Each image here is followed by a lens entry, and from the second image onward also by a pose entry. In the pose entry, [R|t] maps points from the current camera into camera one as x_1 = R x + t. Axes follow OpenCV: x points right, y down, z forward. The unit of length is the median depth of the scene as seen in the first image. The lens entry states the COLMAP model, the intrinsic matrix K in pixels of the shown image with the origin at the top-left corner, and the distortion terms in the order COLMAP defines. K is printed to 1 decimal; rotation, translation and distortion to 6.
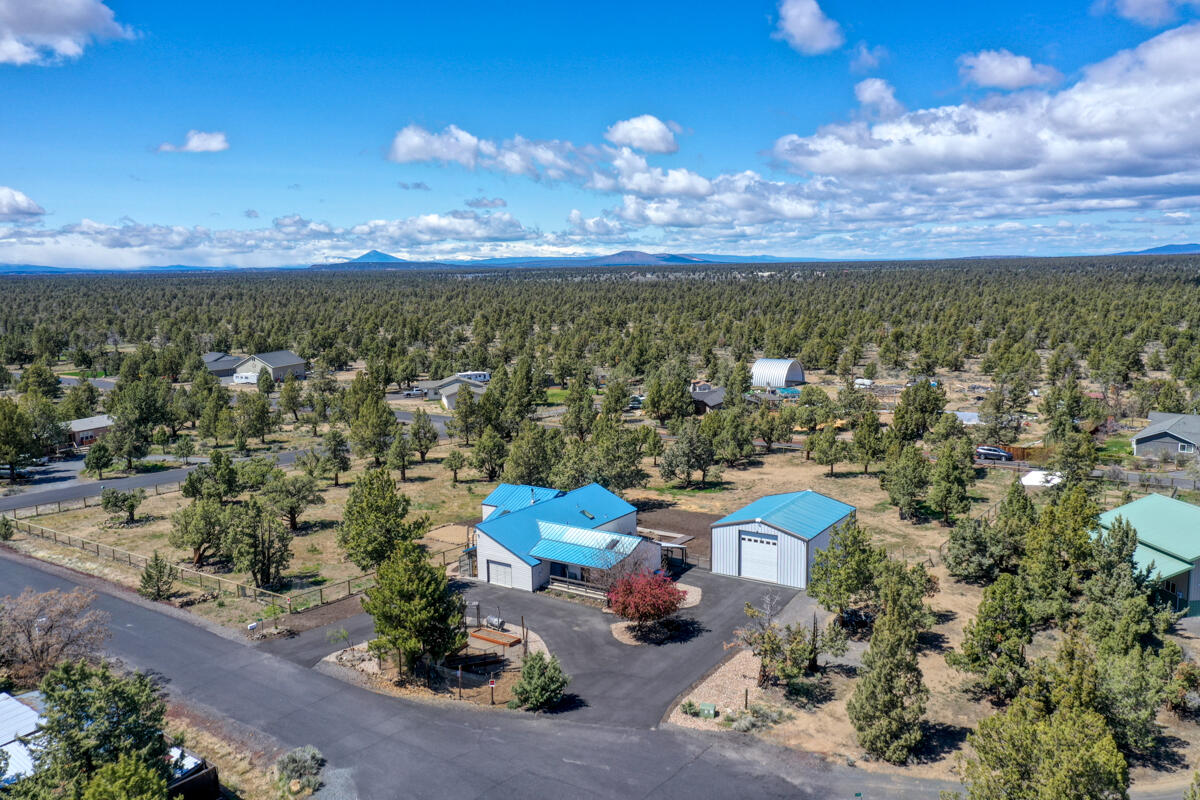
lens RADIAL K [[948.2, 0, 600.0], [0, 948.2, 400.0], [0, 0, 1]] dist [-0.001587, 0.066926]
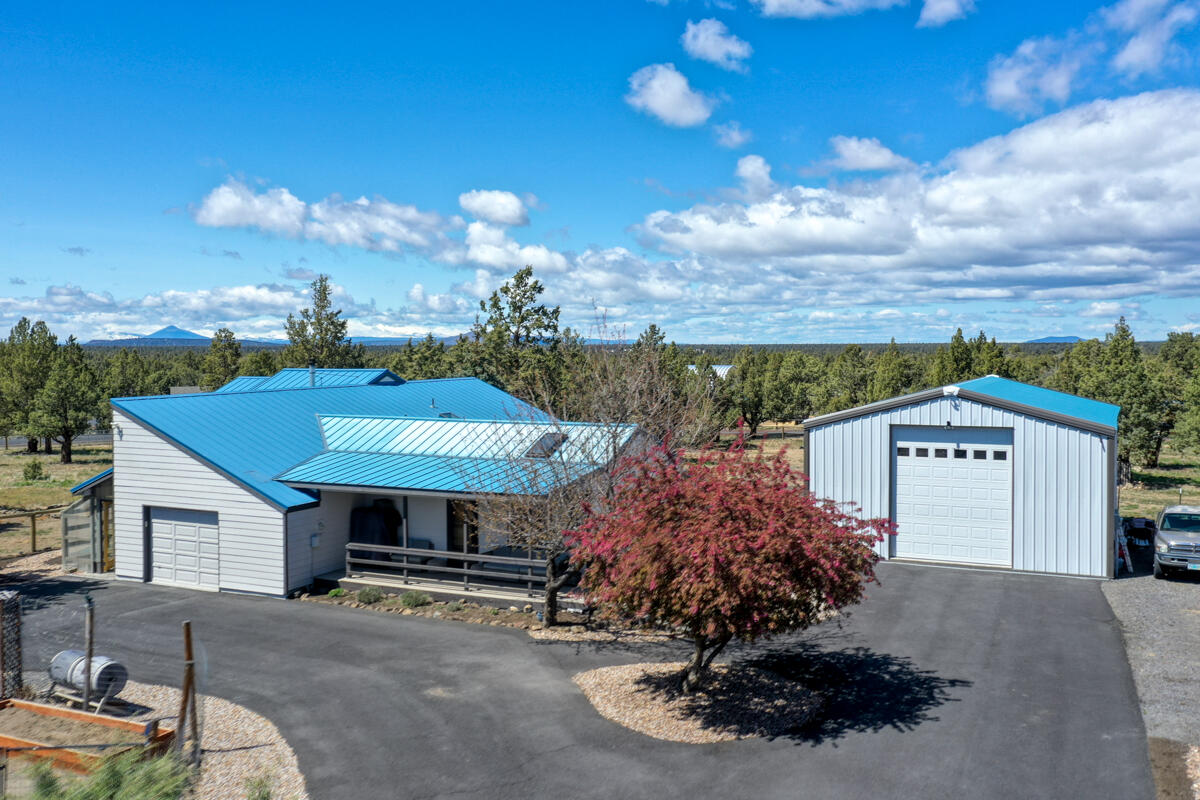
lens RADIAL K [[948.2, 0, 600.0], [0, 948.2, 400.0], [0, 0, 1]] dist [-0.001587, 0.066926]
pose [[0.985142, 0.026554, 0.169677, -0.005744], [-0.001057, 0.988893, -0.148624, 0.042153], [-0.171739, 0.146236, 0.974228, 0.154400]]
